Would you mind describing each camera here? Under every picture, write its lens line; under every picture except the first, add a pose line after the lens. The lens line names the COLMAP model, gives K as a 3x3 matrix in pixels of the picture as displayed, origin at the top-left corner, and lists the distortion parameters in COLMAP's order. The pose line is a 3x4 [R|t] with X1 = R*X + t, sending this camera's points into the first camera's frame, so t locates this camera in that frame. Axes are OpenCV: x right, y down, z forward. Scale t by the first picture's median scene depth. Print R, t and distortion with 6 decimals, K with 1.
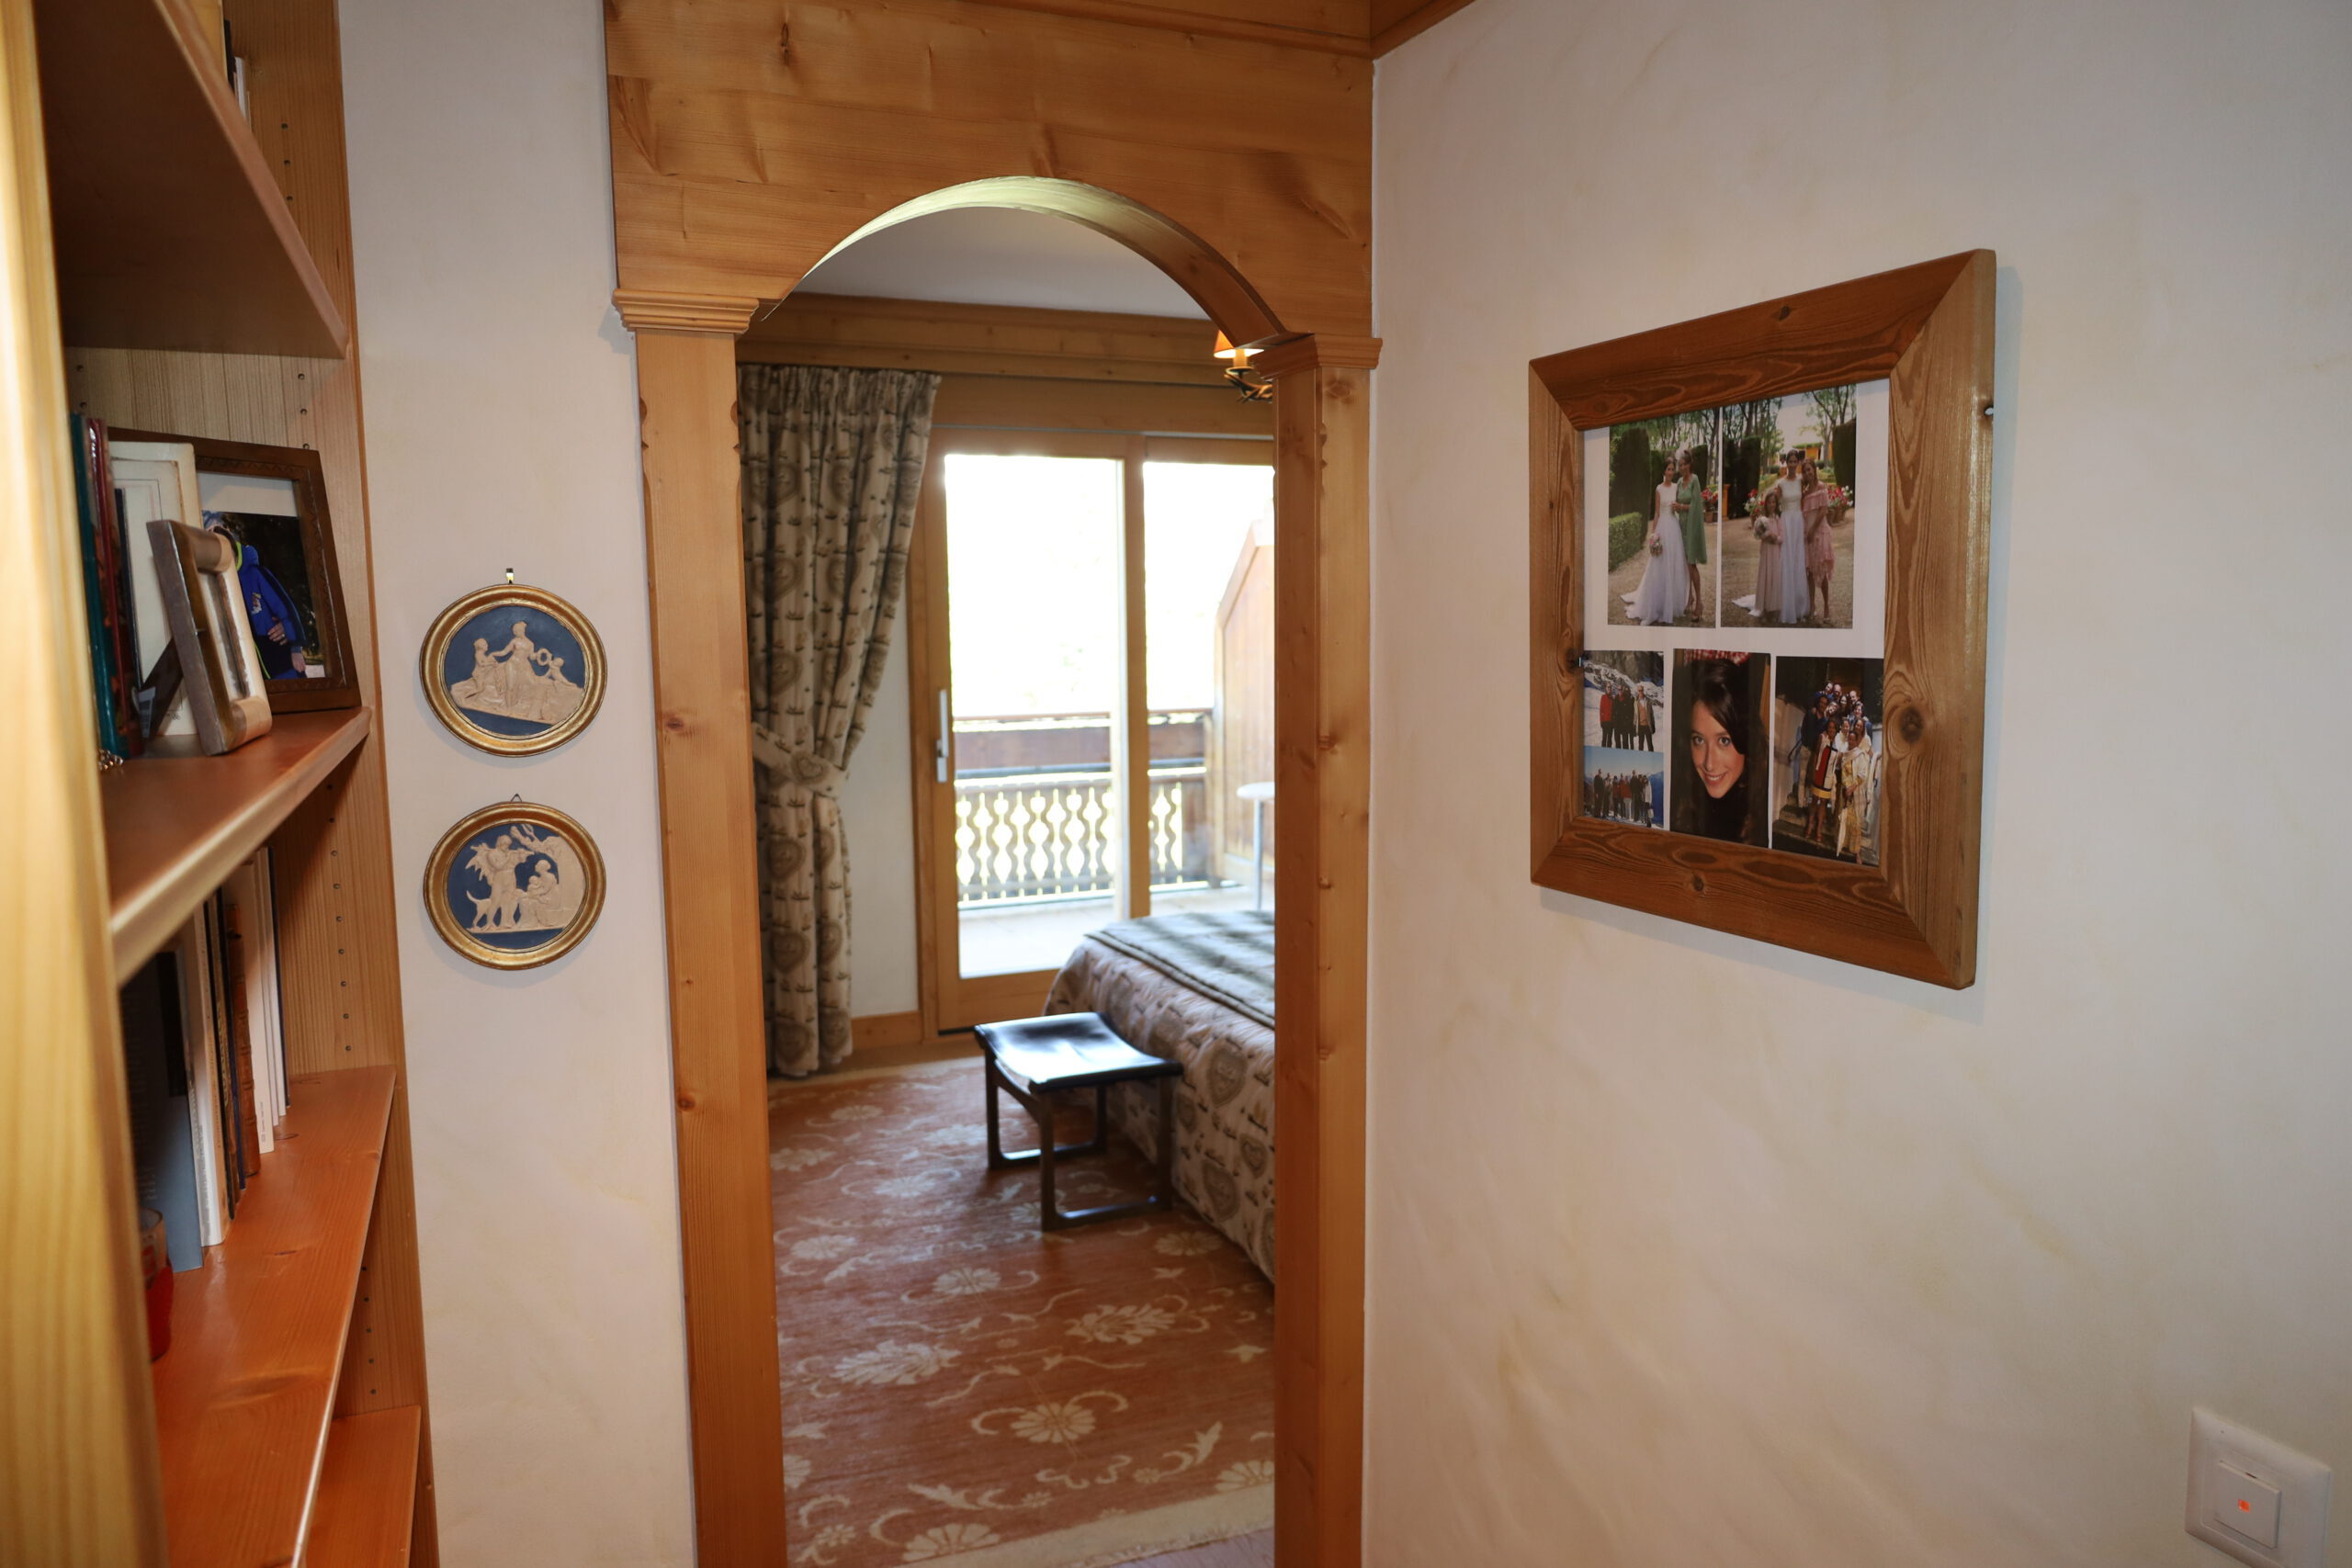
lens RADIAL K [[1624.4, 0, 1175.2], [0, 1624.4, 783.5], [0, 0, 1]] dist [0.000390, -0.003474]
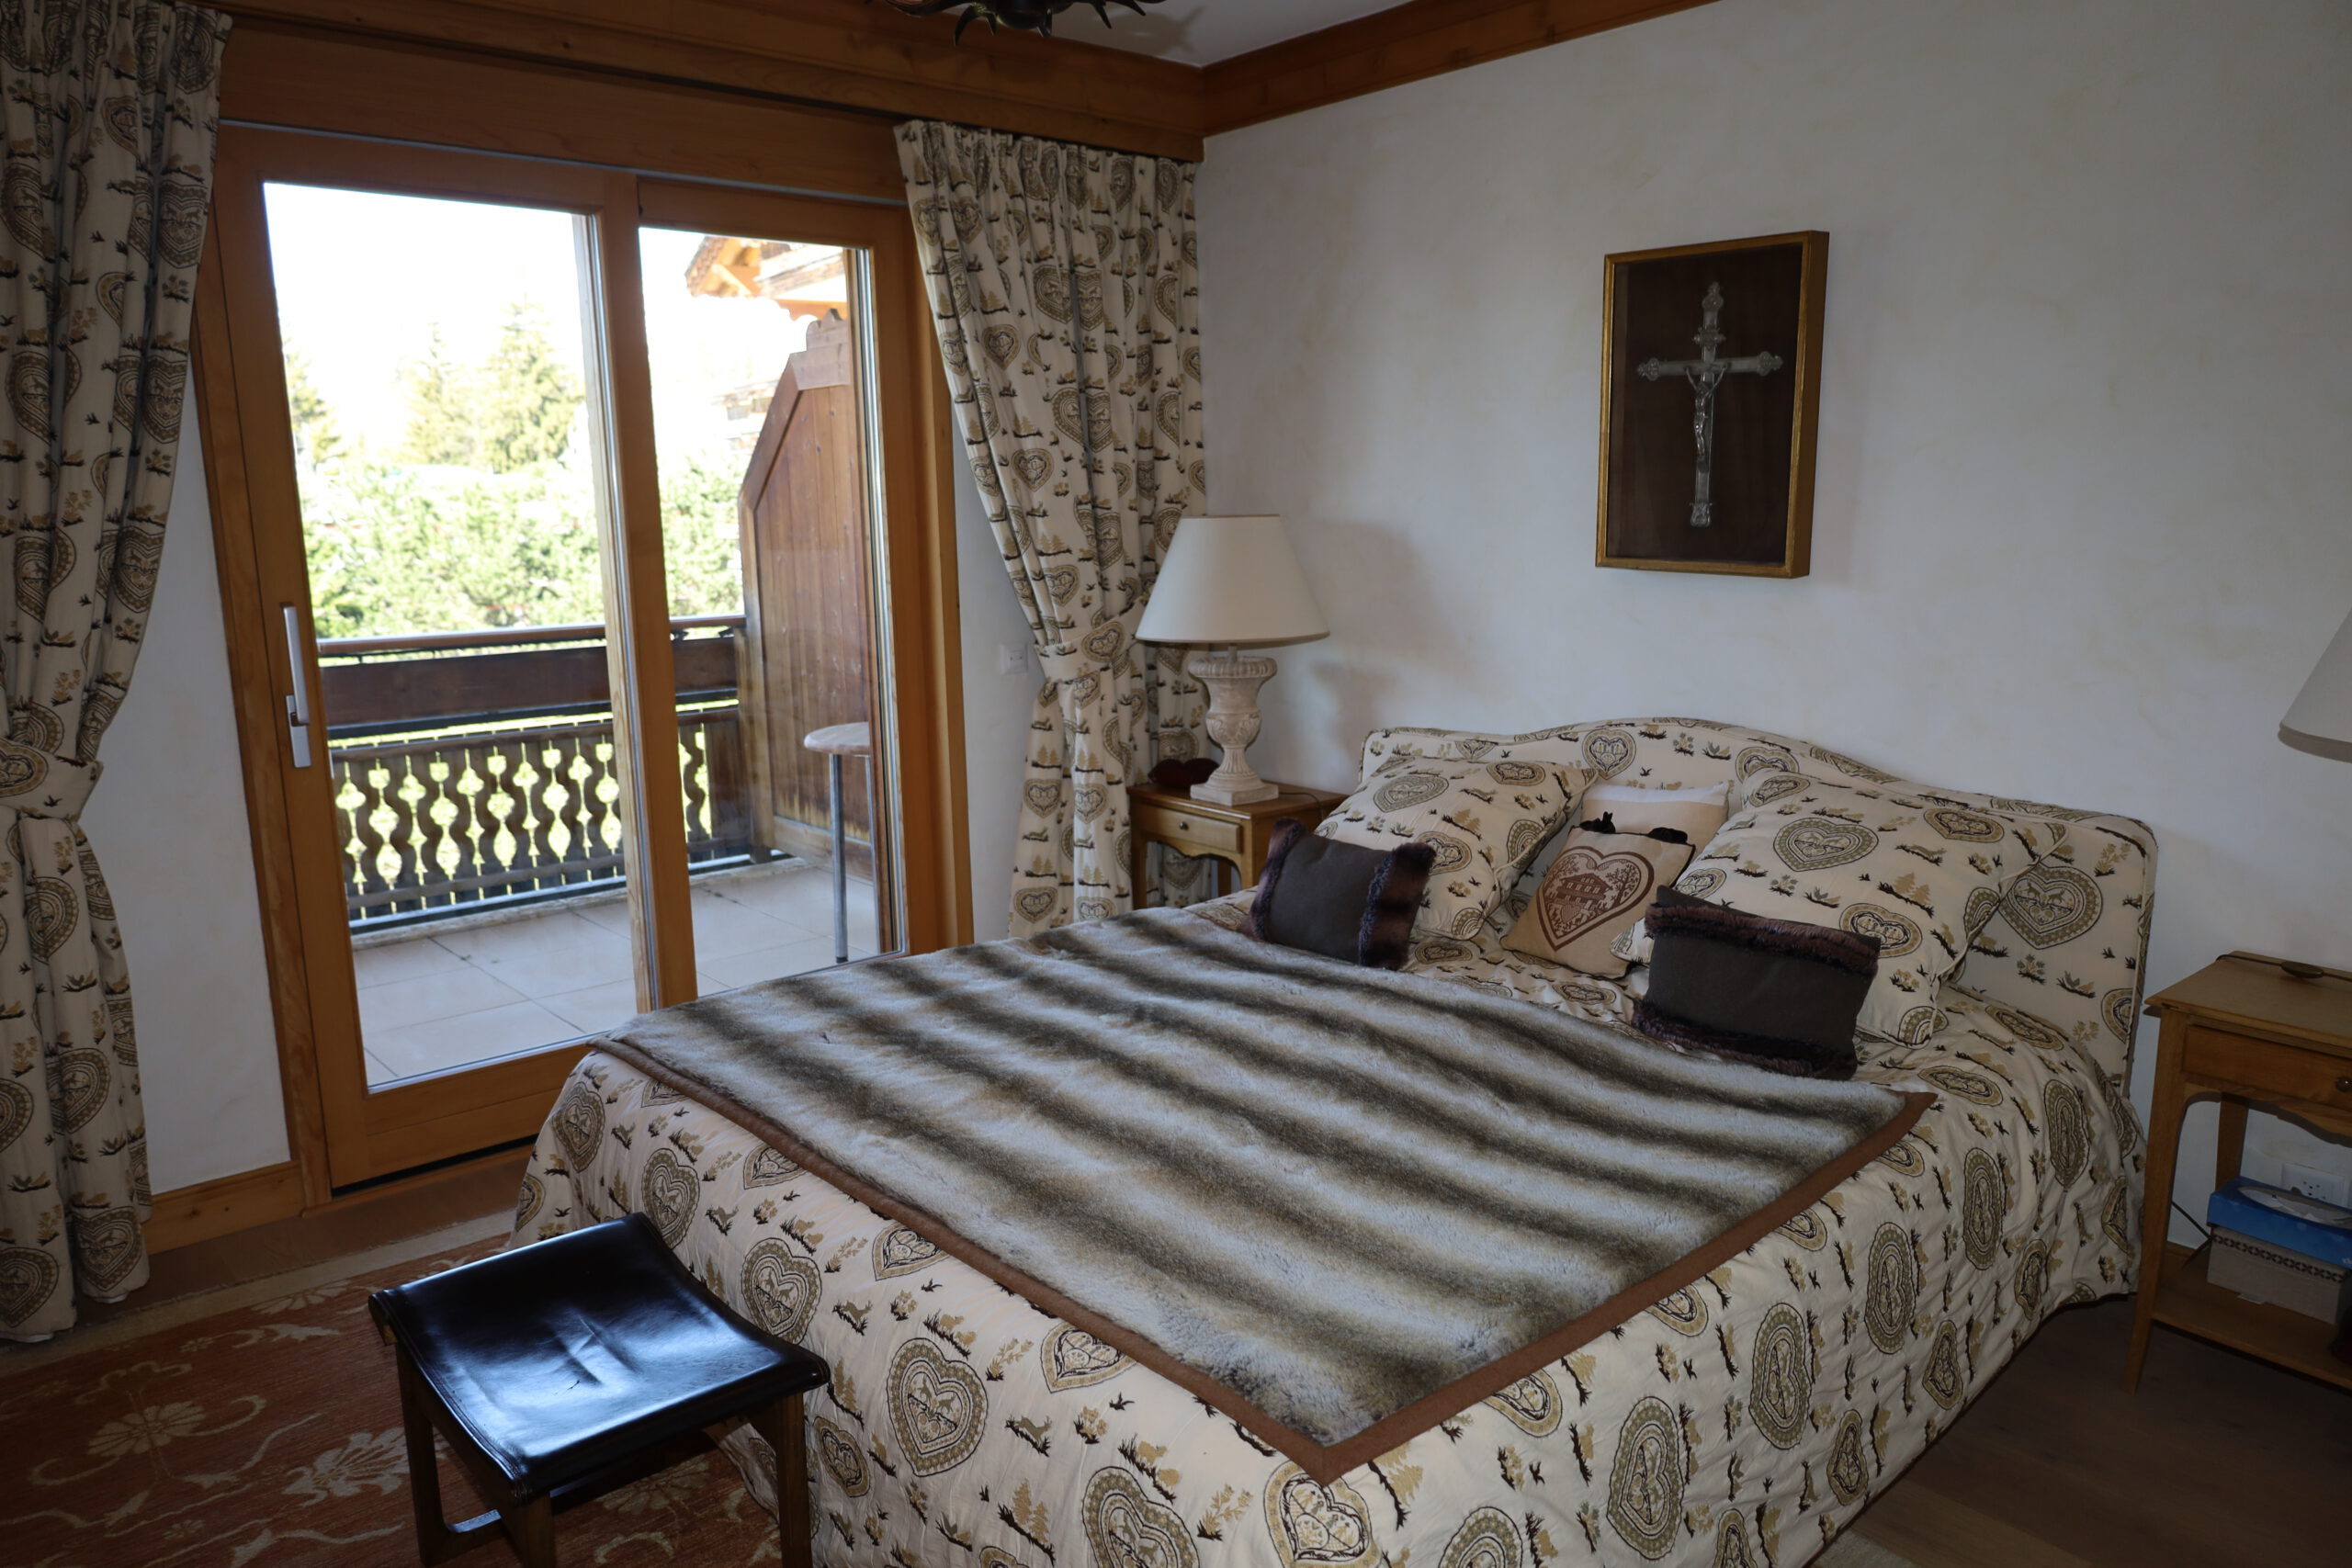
lens RADIAL K [[1624.4, 0, 1185.9], [0, 1624.4, 778.6], [0, 0, 1]] dist [0.000390, -0.003474]
pose [[0.951072, -0.061228, 0.302842, -0.022964], [0.043456, 0.996933, 0.065084, -0.022378], [-0.305898, -0.048739, 0.950816, 0.390133]]
